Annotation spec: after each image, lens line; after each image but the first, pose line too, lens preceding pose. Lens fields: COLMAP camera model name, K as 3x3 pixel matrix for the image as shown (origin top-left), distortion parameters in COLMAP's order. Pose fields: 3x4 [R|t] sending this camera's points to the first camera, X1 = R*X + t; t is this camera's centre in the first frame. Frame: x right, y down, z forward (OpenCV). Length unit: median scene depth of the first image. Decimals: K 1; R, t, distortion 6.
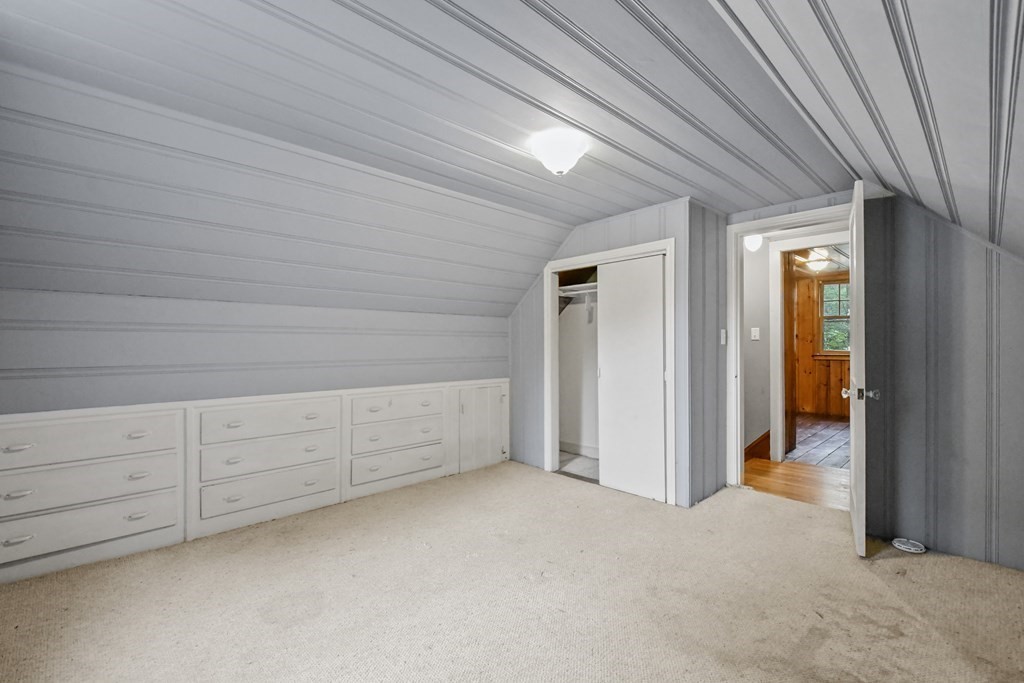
lens RADIAL K [[449.3, 0, 494.5], [0, 449.3, 342.0], [0, 0, 1]] dist [0.025049, -0.014759]
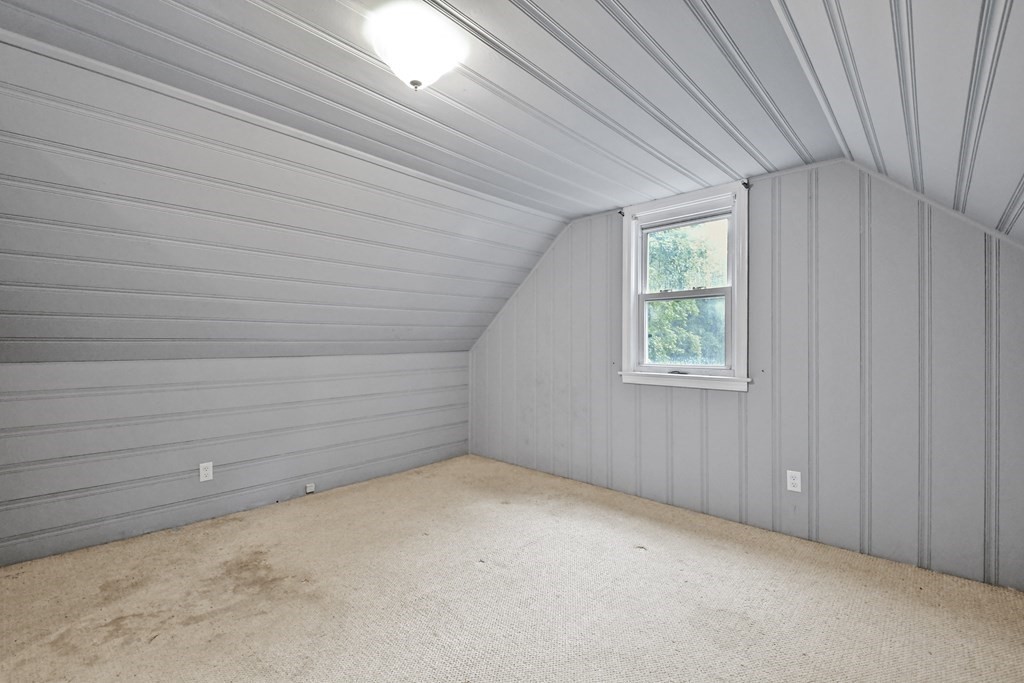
lens RADIAL K [[451.2, 0, 507.4], [0, 451.2, 348.5], [0, 0, 1]] dist [0.022169, -0.015902]
pose [[-0.996077, 0.003222, -0.088429, 0.075234], [0.002072, 0.999912, 0.013092, 0.004407], [0.088463, 0.012858, -0.995996, 1.766206]]
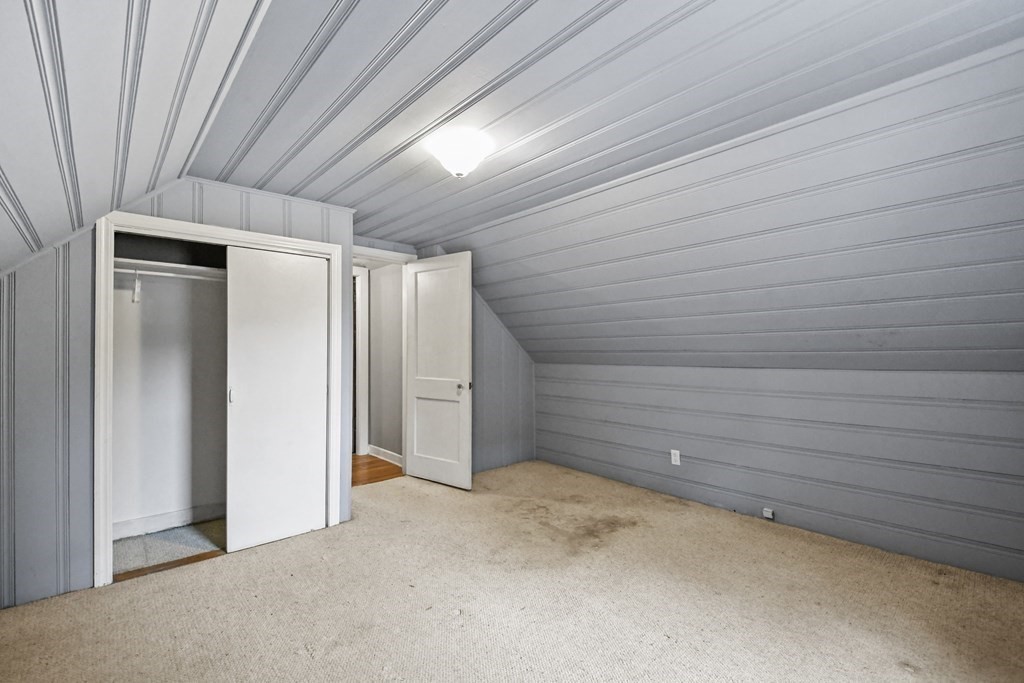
lens RADIAL K [[451.2, 0, 507.4], [0, 451.2, 348.5], [0, 0, 1]] dist [0.022169, -0.015902]
pose [[0.012835, 0.012579, 0.999839, -0.836519], [0.002766, 0.999917, -0.012616, 0.004504], [-0.999914, 0.002927, 0.012799, 0.939511]]
